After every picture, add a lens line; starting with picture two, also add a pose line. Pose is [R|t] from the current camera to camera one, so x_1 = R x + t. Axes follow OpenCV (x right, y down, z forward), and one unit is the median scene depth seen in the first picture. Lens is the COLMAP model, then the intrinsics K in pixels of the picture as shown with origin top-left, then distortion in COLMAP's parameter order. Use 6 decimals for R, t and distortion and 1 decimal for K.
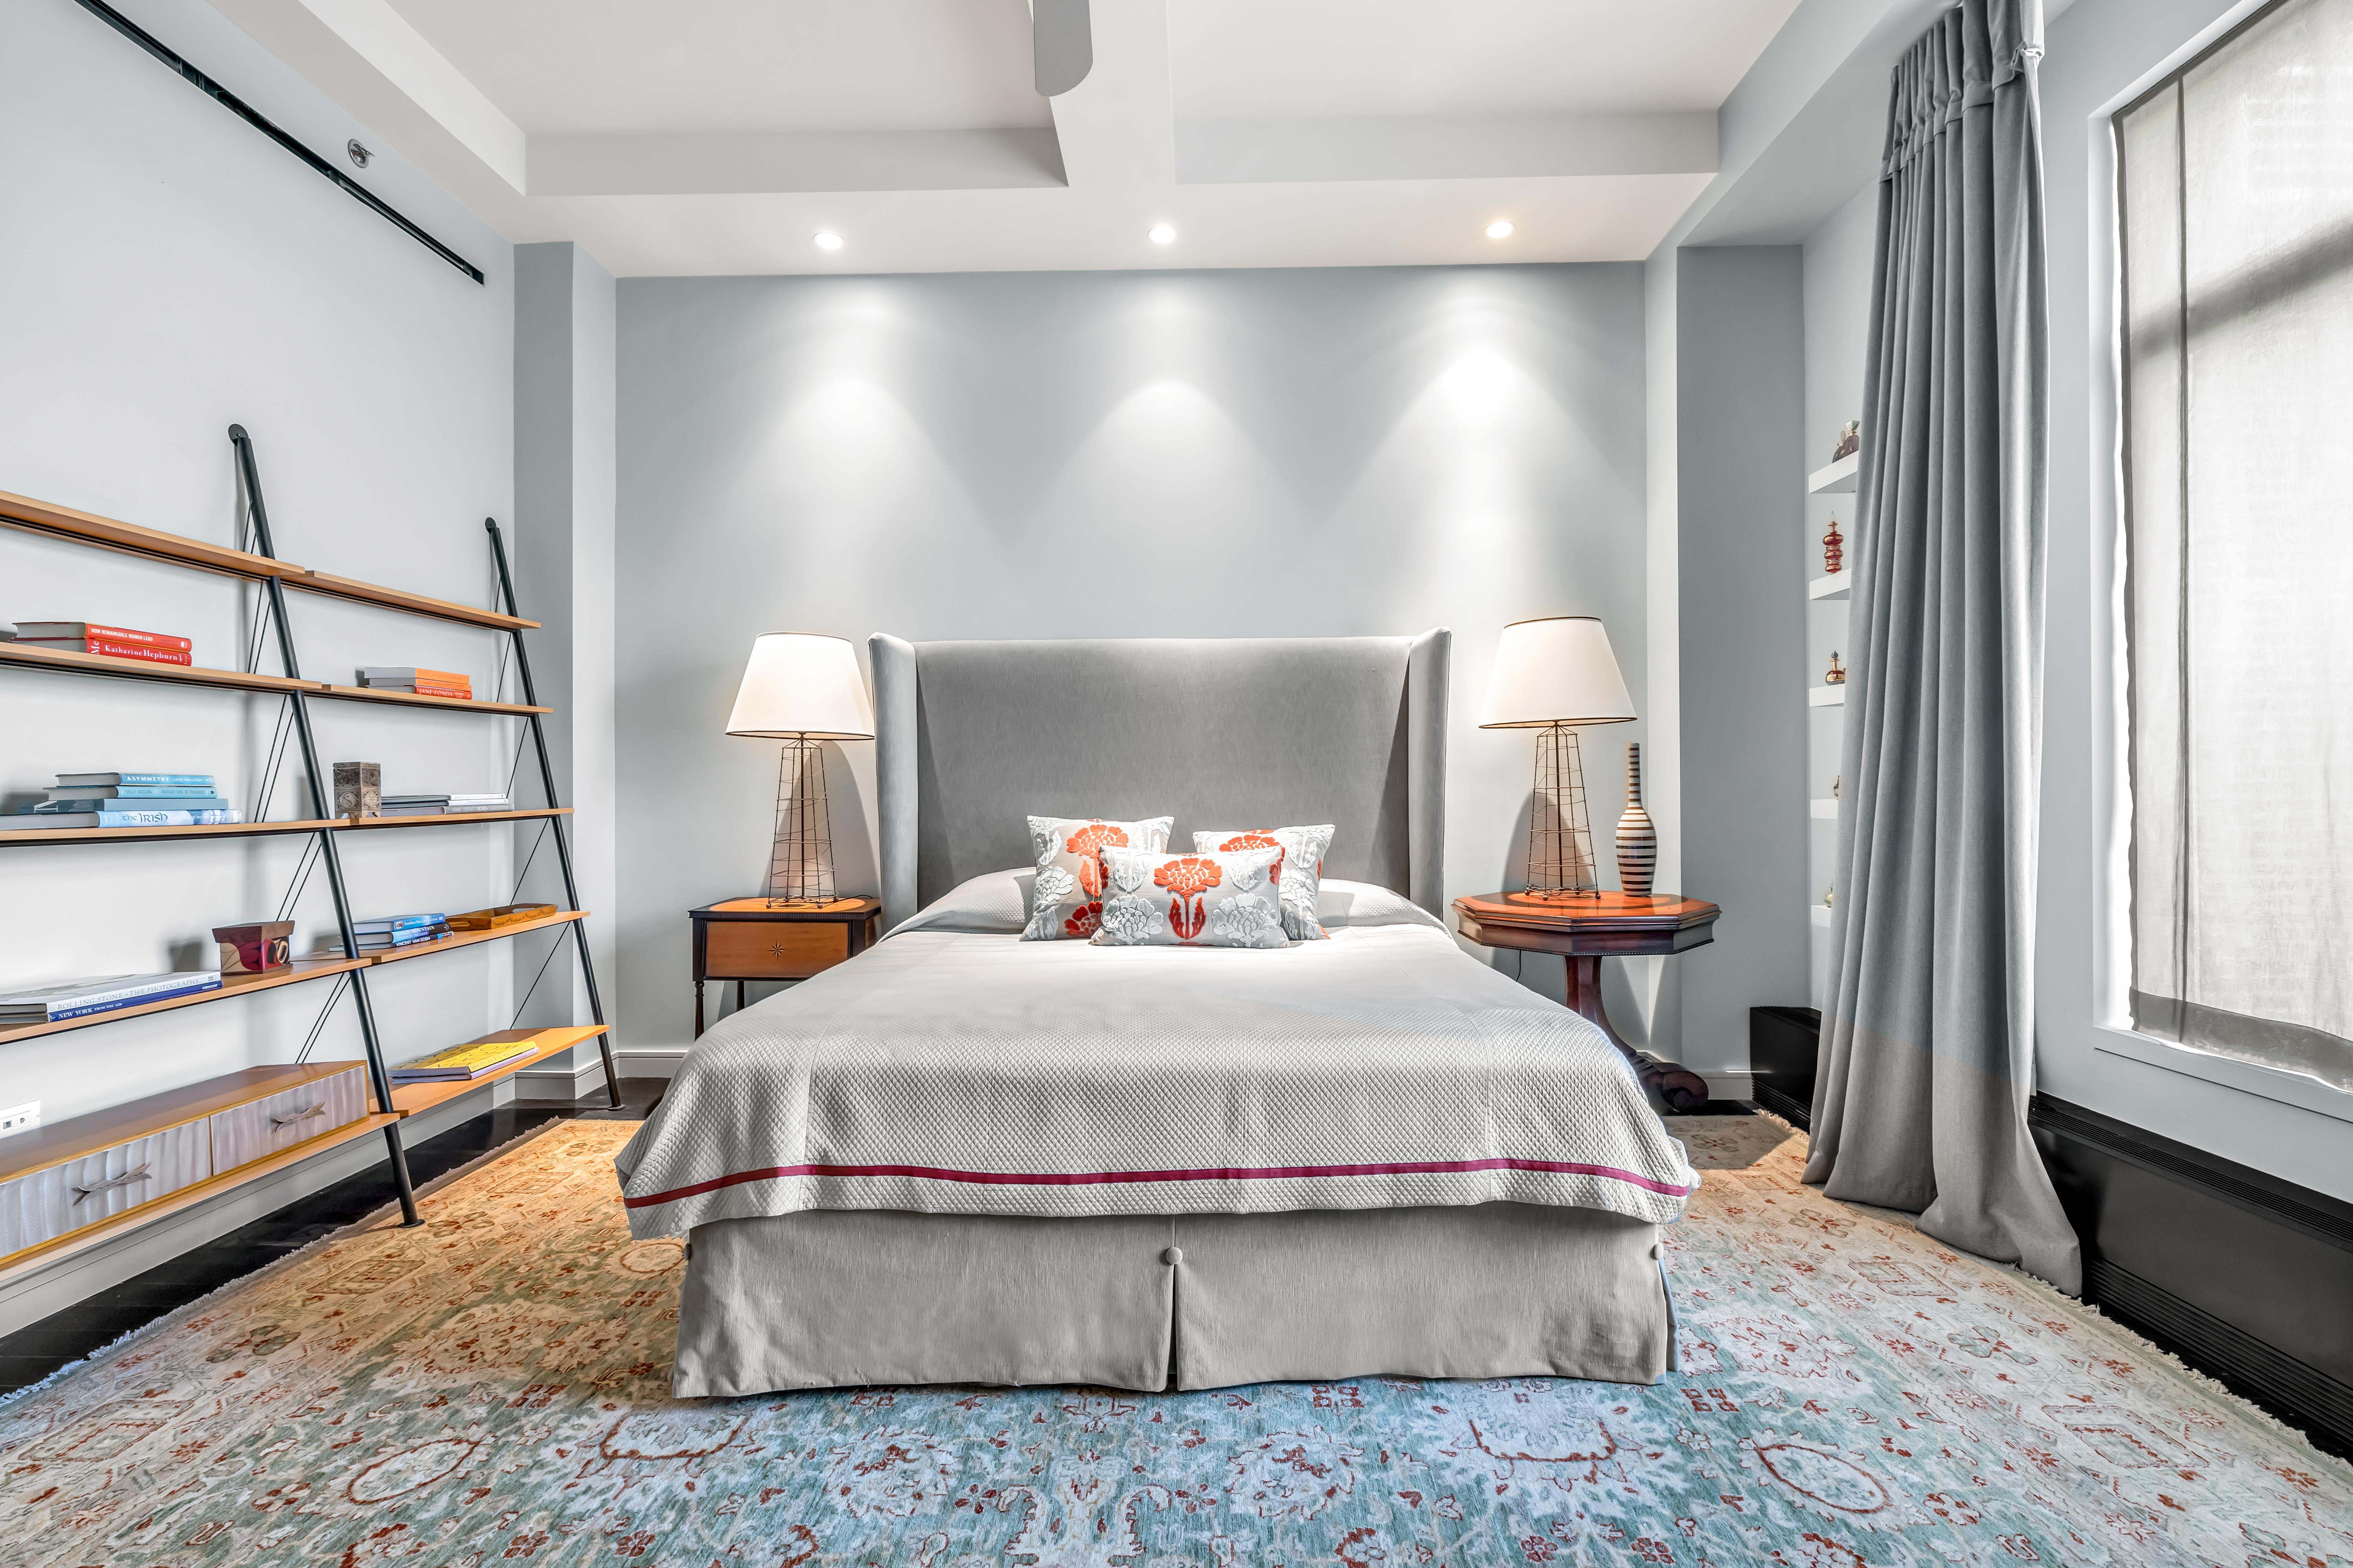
lens RADIAL K [[1047.7, 0, 1163.4], [0, 1047.7, 784.3], [0, 0, 1]] dist [-0.000685, 0.000190]
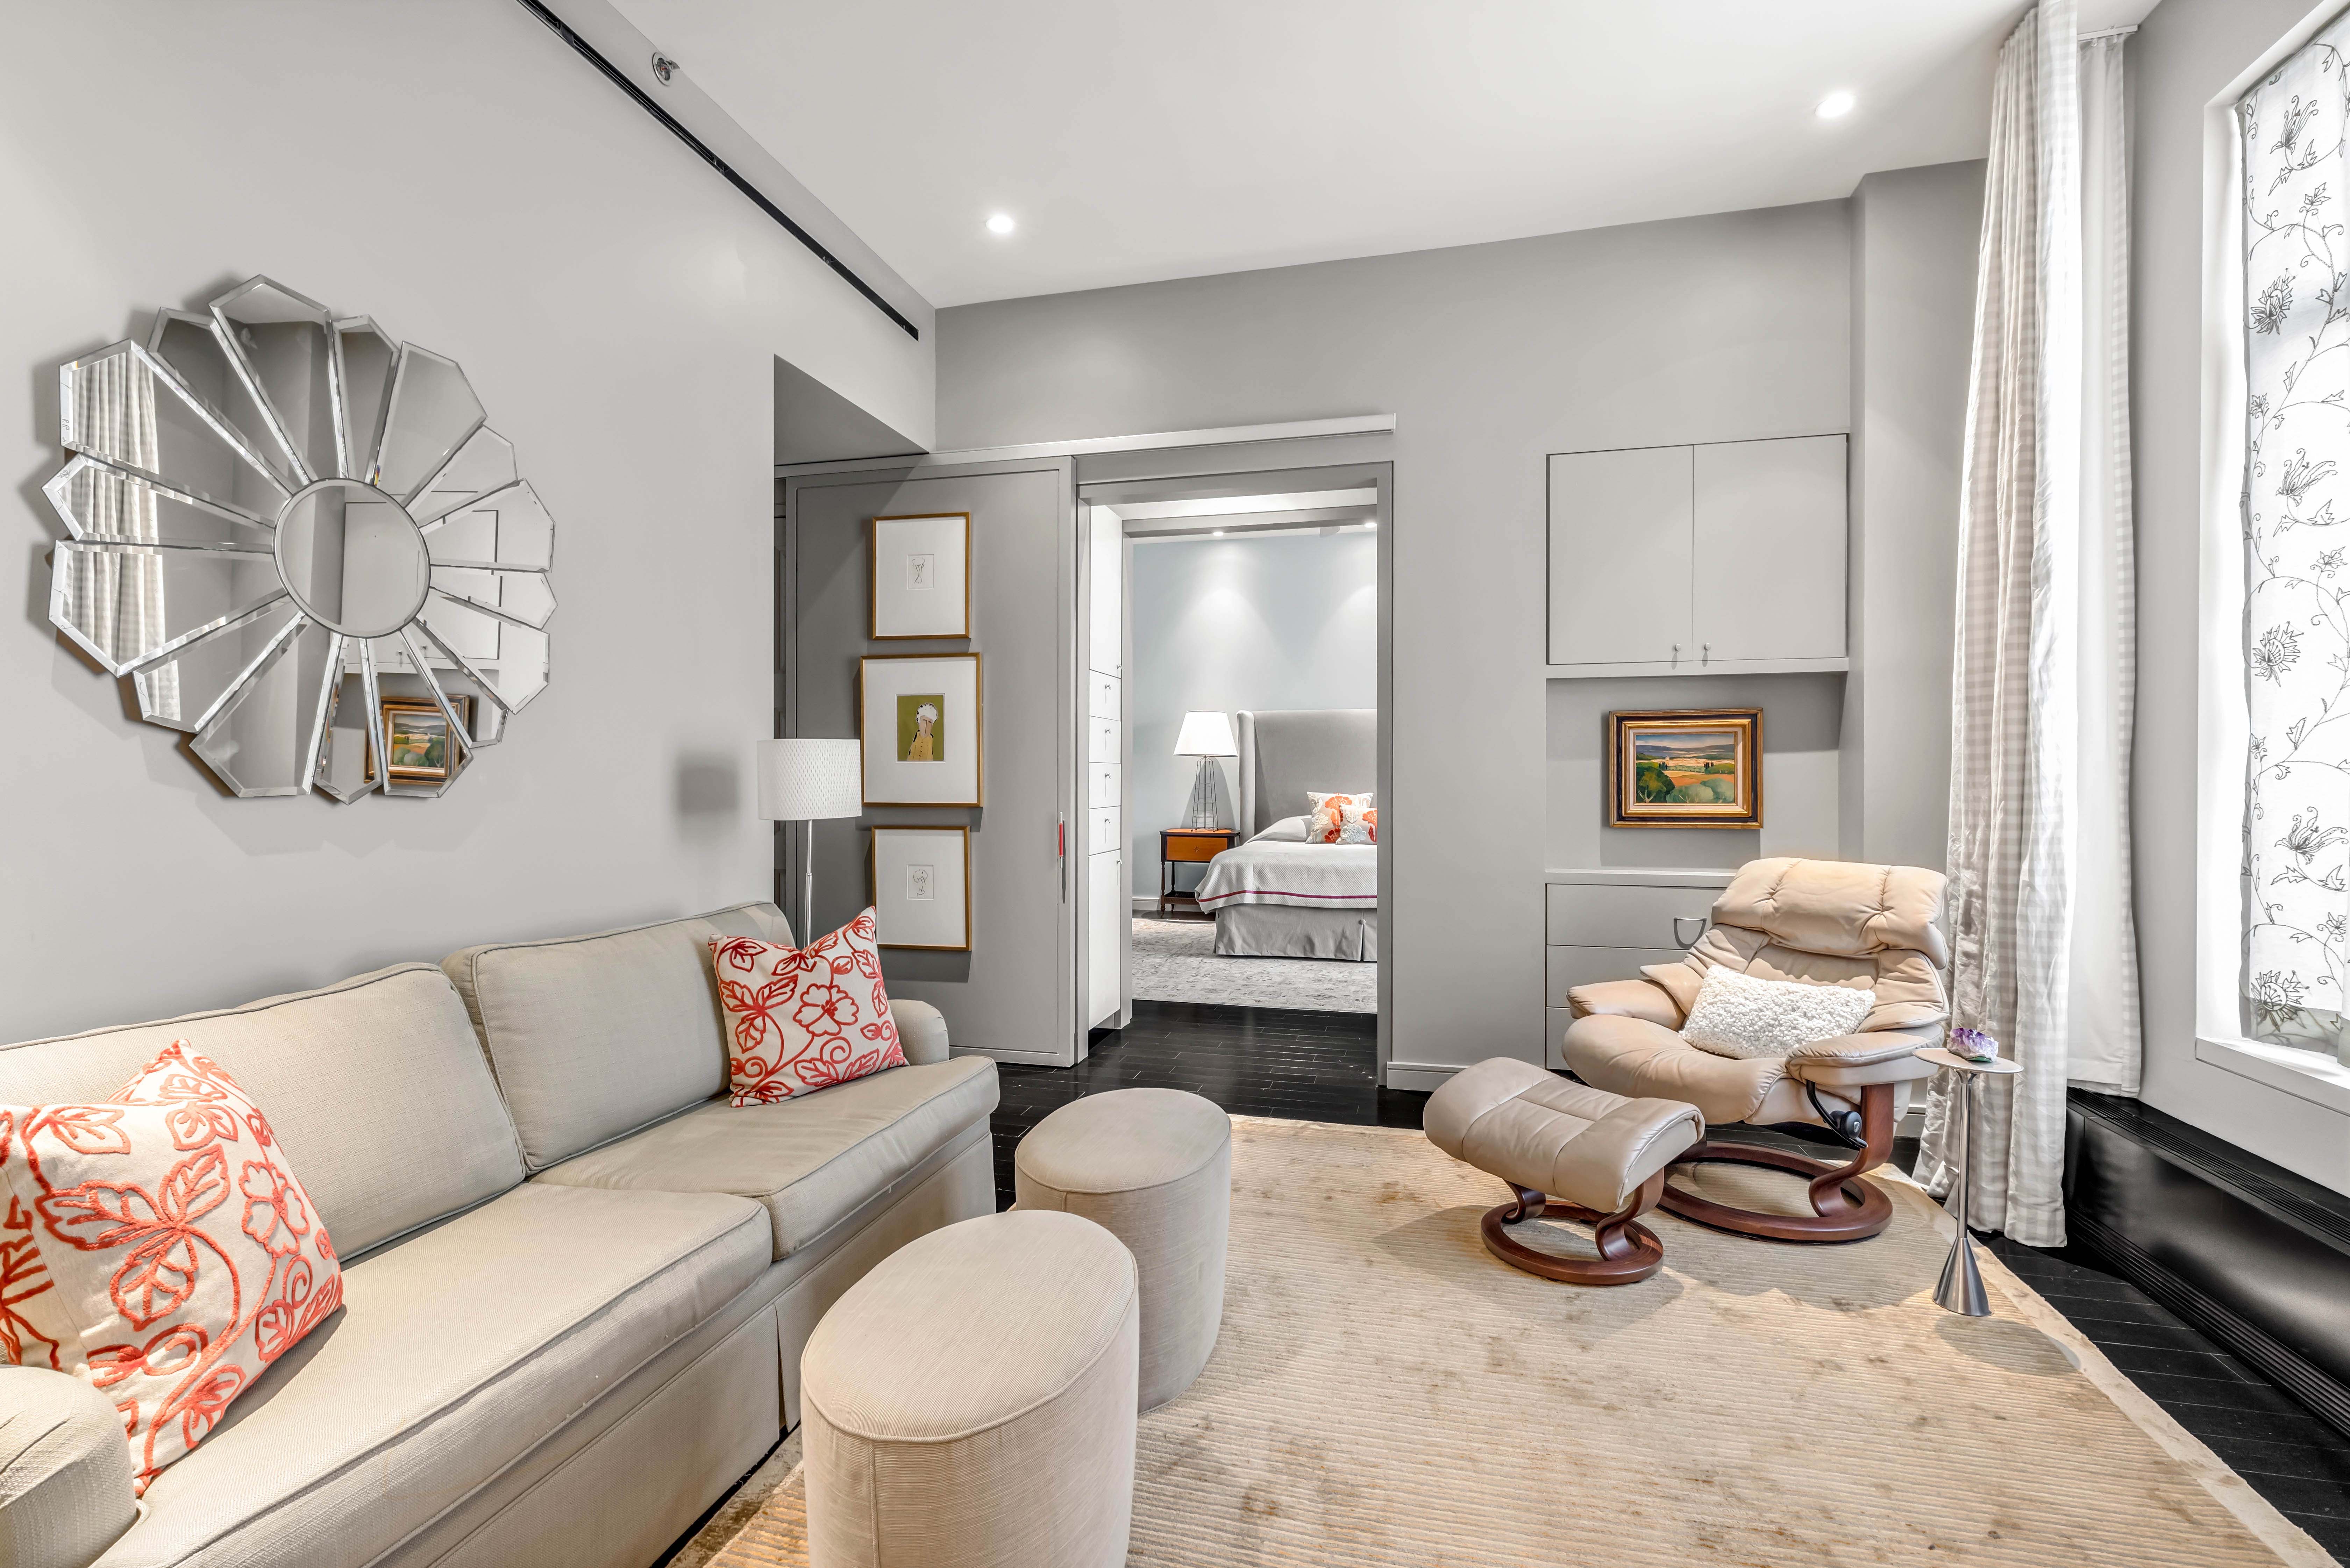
lens RADIAL K [[1046.3, 0, 1161.9], [0, 1046.3, 784.3], [0, 0, 1]] dist [-0.000685, 0.000190]
pose [[0.975505, 0.006574, -0.219880, 0.068544], [-0.004480, 0.999940, 0.010016, -0.008448], [0.219933, -0.008786, 0.975476, -1.421077]]
